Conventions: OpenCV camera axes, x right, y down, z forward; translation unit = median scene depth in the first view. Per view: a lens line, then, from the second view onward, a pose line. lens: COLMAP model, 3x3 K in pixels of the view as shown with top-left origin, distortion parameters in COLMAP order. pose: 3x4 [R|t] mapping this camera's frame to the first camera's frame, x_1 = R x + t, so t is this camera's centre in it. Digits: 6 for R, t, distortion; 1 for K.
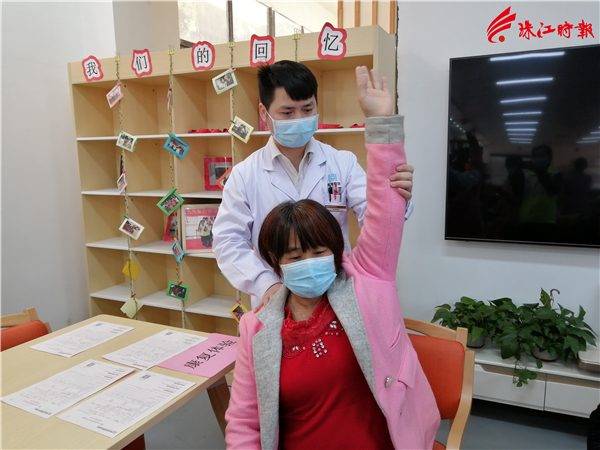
lens RADIAL K [[489.9, 0, 300.0], [0, 489.9, 225.0], [0, 0, 1]] dist [0.003300, 0.007663]
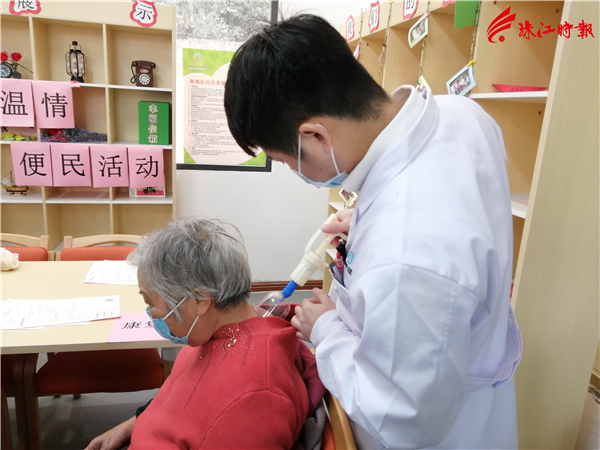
lens RADIAL K [[479.4, 0, 300.0], [0, 479.4, 225.0], [0, 0, 1]] dist [-0.003033, 0.000660]
pose [[0.623073, 0.227411, -0.748374, 0.355765], [-0.177727, 0.972936, 0.147680, -0.063880], [0.761704, 0.040991, 0.646627, 0.346006]]
